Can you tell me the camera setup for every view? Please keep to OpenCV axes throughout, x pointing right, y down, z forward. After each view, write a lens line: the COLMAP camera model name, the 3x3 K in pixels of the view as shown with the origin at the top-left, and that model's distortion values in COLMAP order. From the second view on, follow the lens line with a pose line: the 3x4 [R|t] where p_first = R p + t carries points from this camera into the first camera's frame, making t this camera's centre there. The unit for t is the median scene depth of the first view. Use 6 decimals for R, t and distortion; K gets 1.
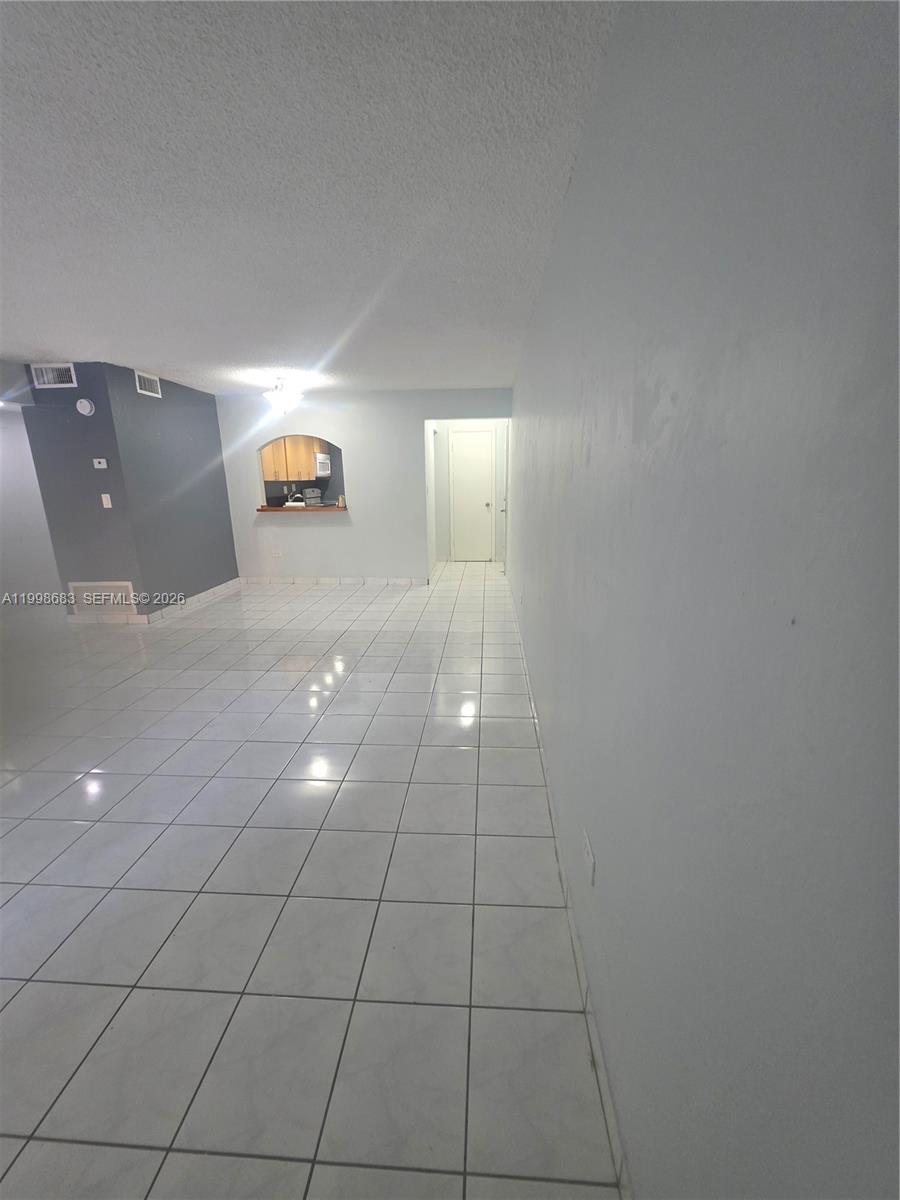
lens RADIAL K [[479.0, 0, 452.1], [0, 479.0, 601.8], [0, 0, 1]] dist [-0.000298, -0.000078]
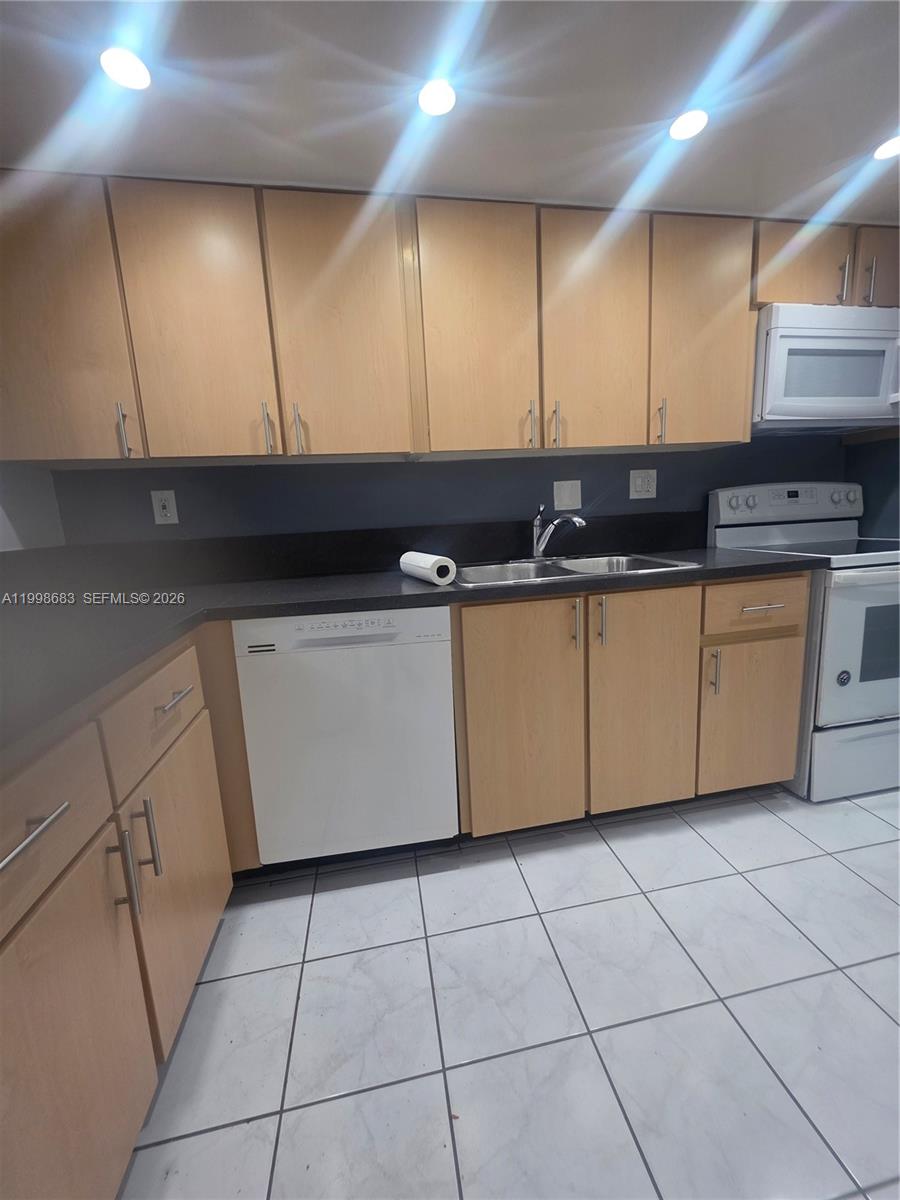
lens RADIAL K [[479.0, 0, 455.4], [0, 479.0, 597.8], [0, 0, 1]] dist [-0.000298, -0.000078]
pose [[0.238208, 0.167210, -0.956712, -0.103201], [-0.178858, 0.975772, 0.126008, -0.189411], [0.954603, 0.141100, 0.262344, 0.820754]]
